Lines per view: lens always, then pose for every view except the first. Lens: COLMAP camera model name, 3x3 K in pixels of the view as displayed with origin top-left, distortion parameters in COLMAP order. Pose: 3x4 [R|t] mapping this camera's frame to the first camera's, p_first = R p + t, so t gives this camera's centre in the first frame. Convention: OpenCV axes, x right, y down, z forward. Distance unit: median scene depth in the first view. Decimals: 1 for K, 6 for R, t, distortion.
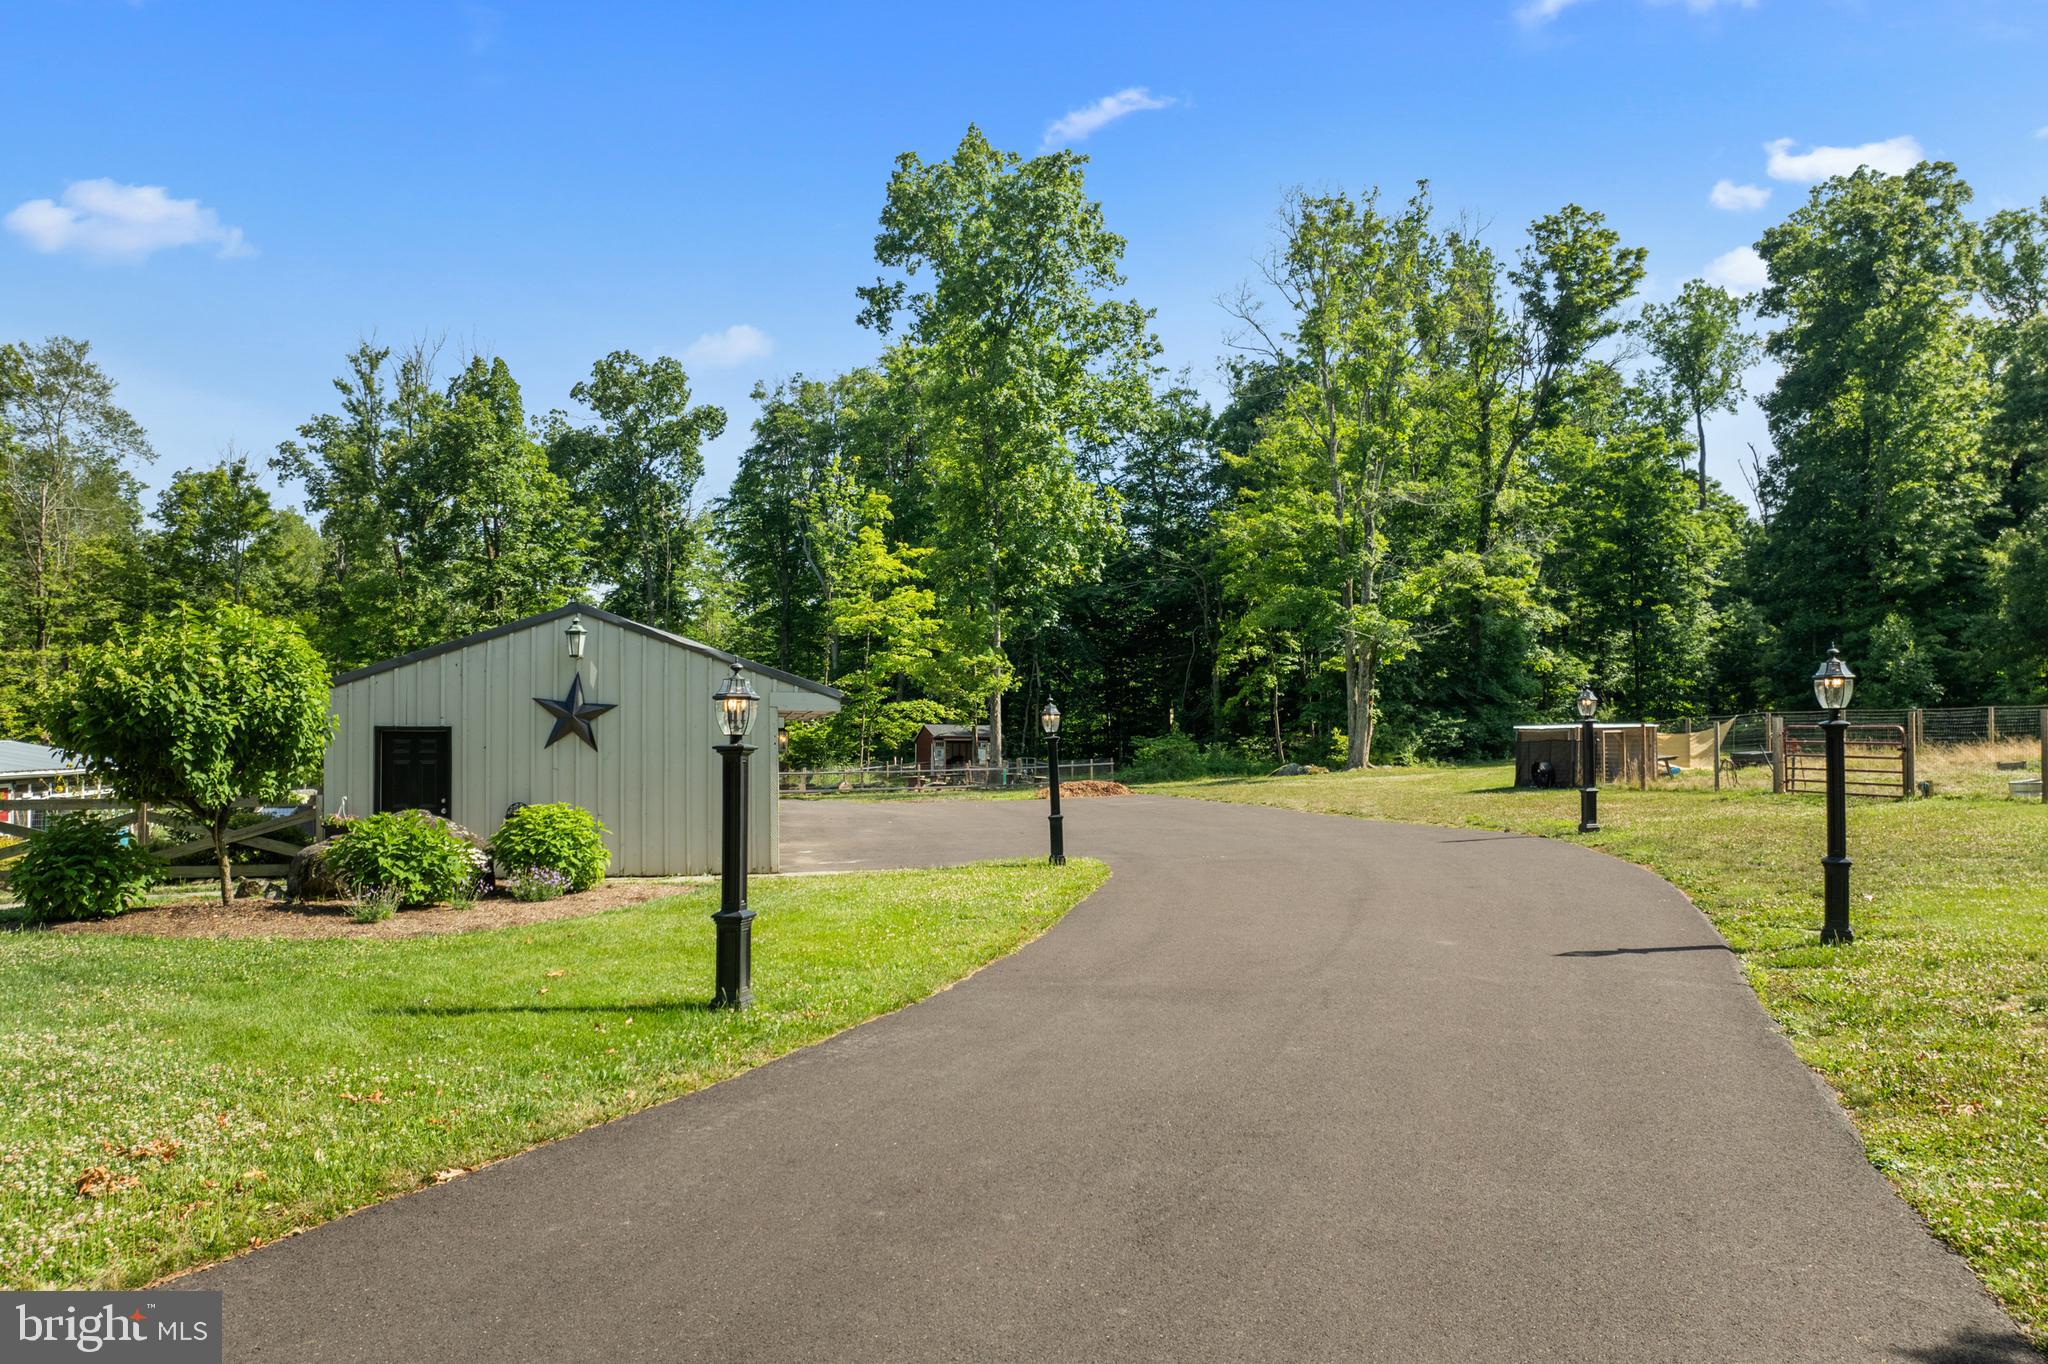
lens RADIAL K [[1454.6, 0, 999.8], [0, 1454.6, 724.1], [0, 0, 1]] dist [-0.027527, -0.004057]
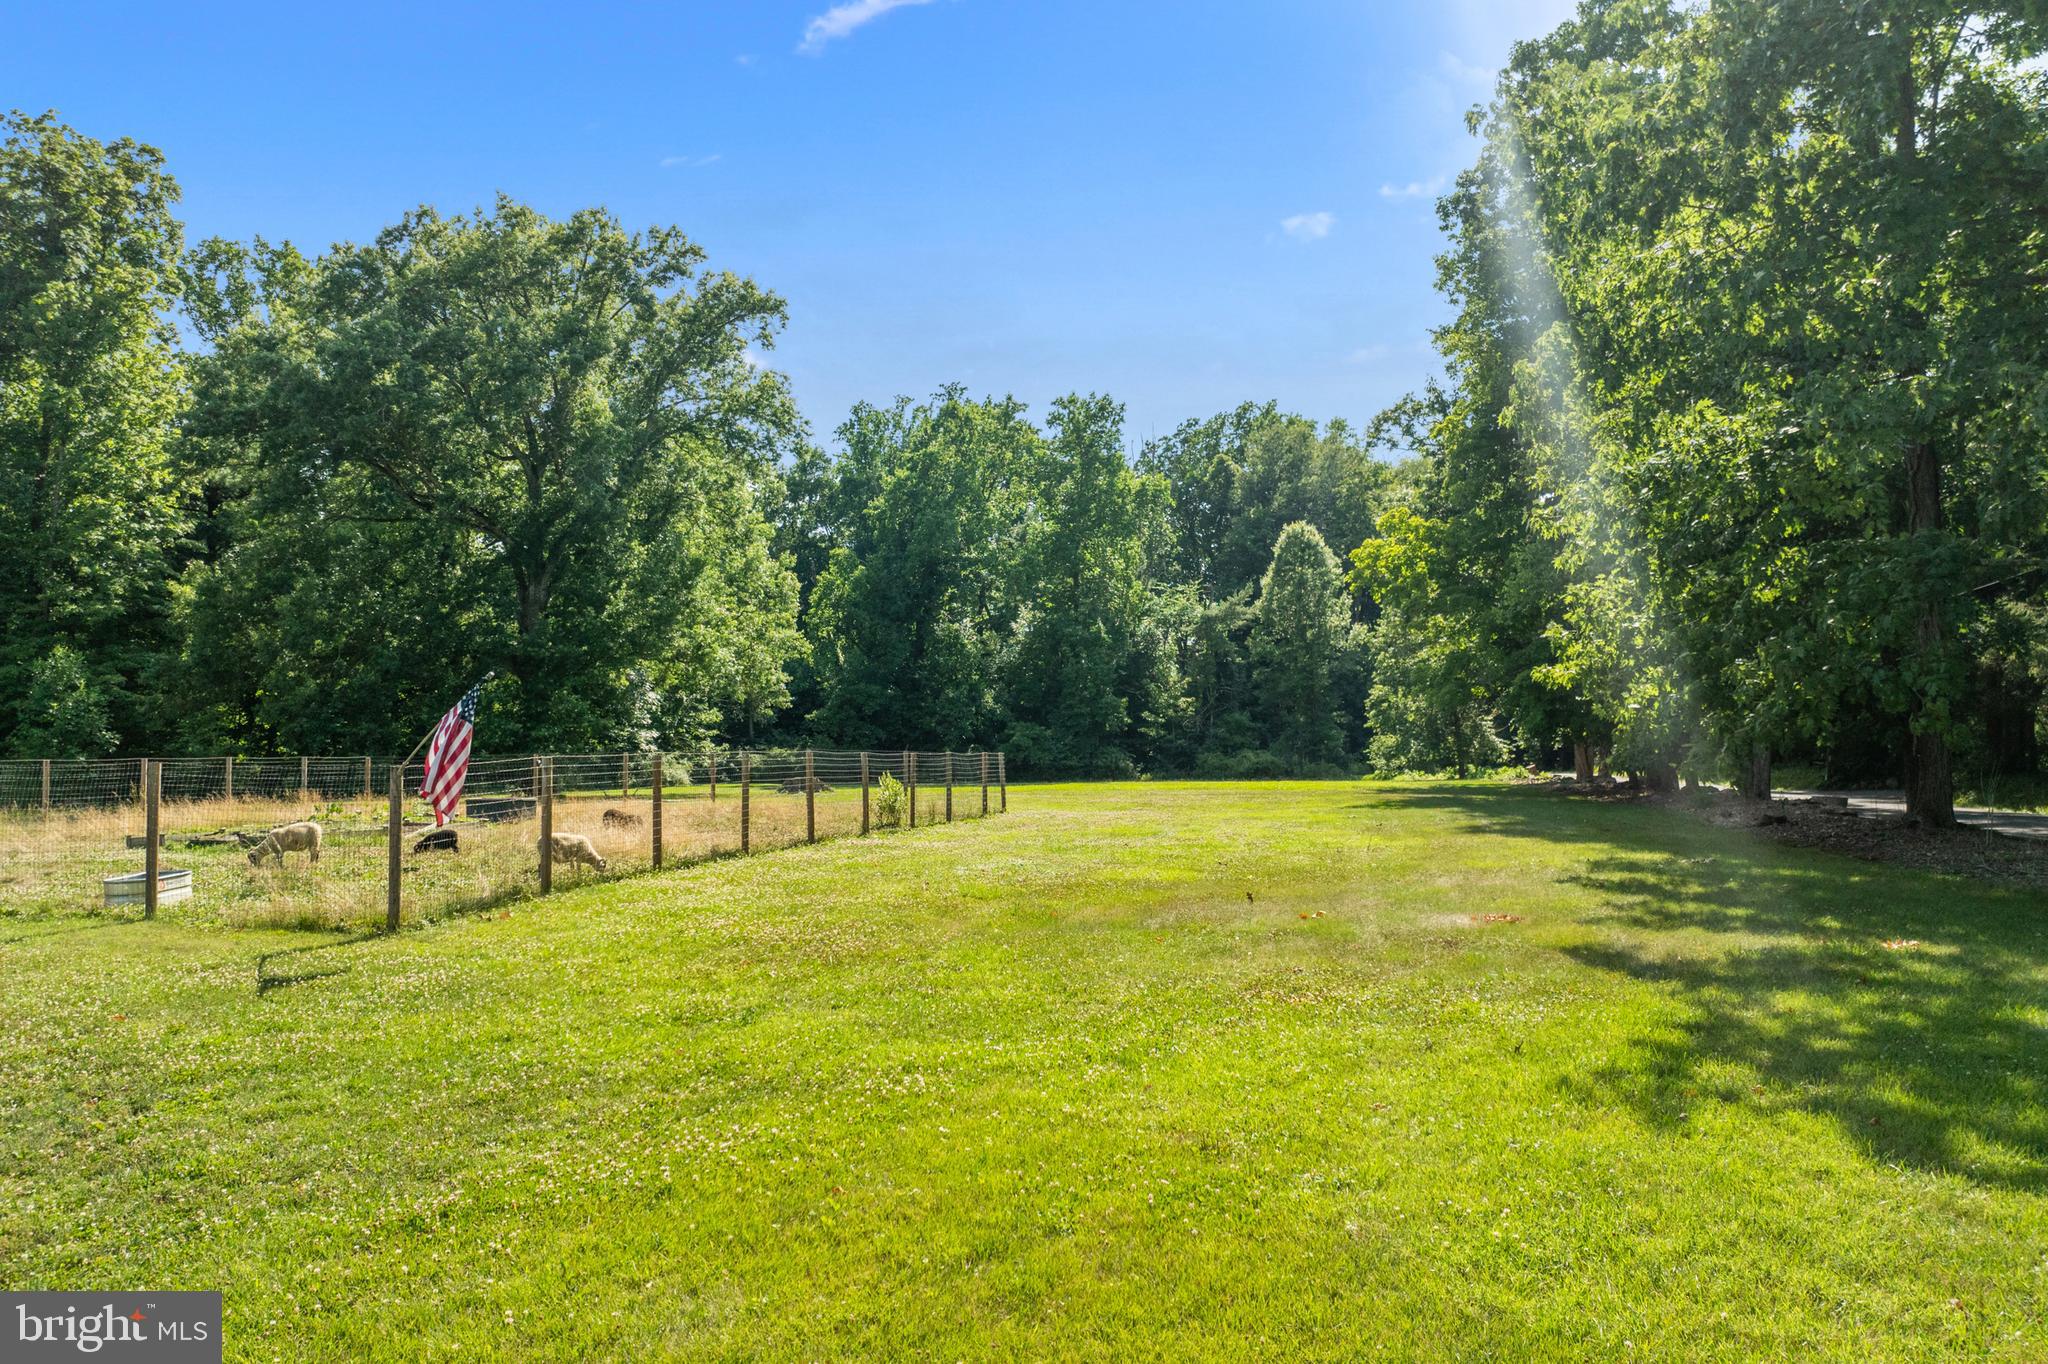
lens RADIAL K [[1454.6, 0, 1026.6], [0, 1454.6, 673.5], [0, 0, 1]] dist [-0.027527, -0.004057]
pose [[0.433510, 0.061232, 0.899066, 0.112124], [0.002611, 0.997599, -0.069201, -0.001632], [-0.901145, 0.032347, 0.432310, 0.131638]]
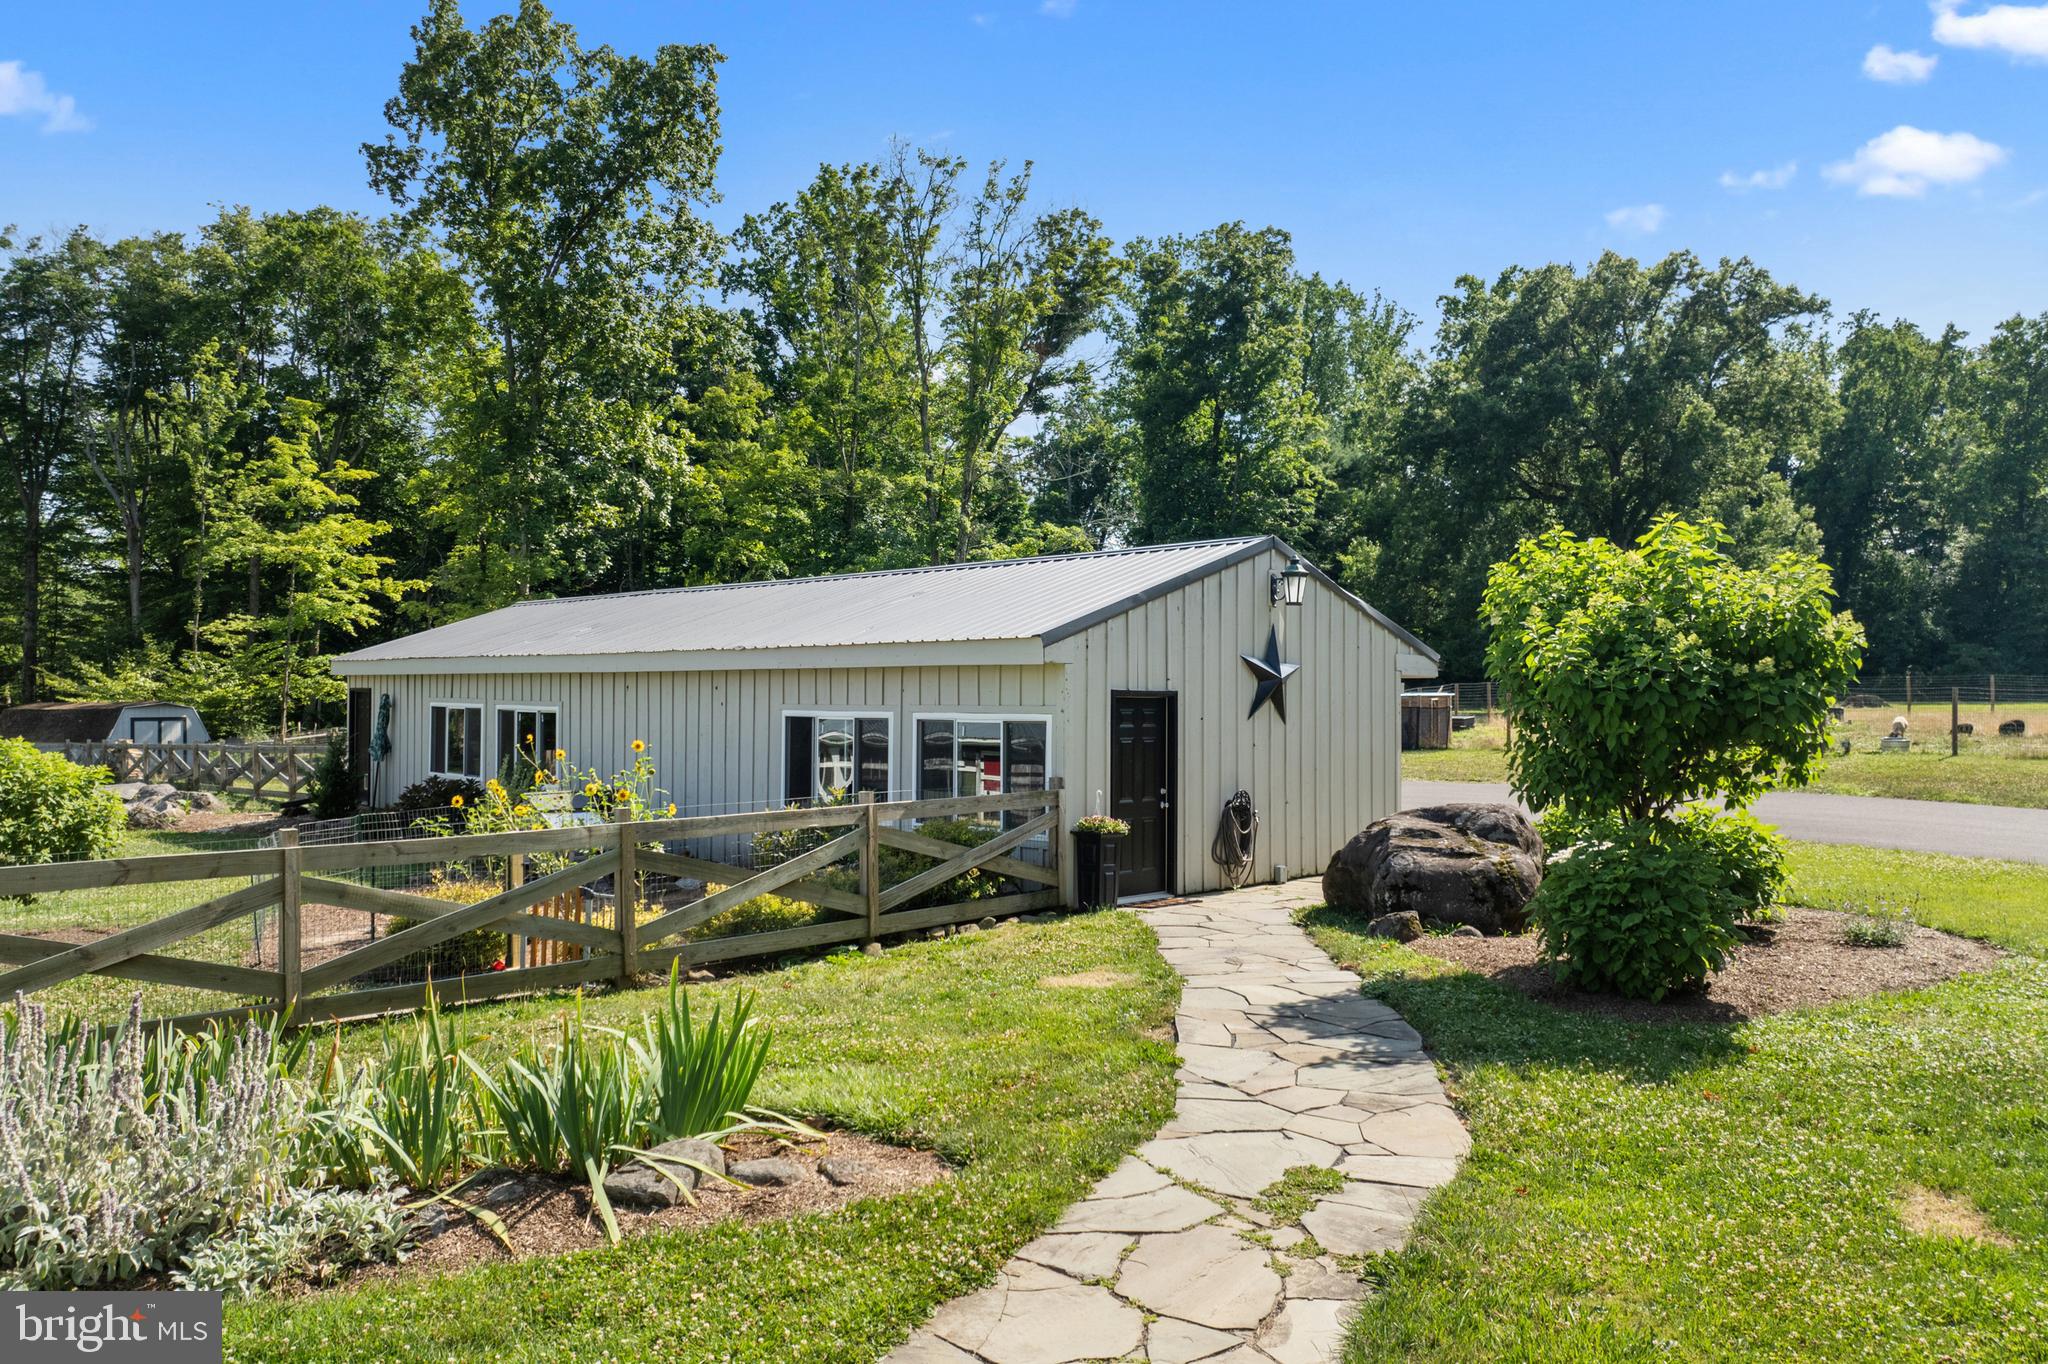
lens RADIAL K [[1454.6, 0, 1008.4], [0, 1454.6, 690.5], [0, 0, 1]] dist [-0.027527, -0.004057]
pose [[0.815813, 0.004673, 0.578297, -0.238813], [-0.007172, 0.999972, 0.002037, 0.000136], [-0.578271, -0.005810, 0.815824, 0.121704]]
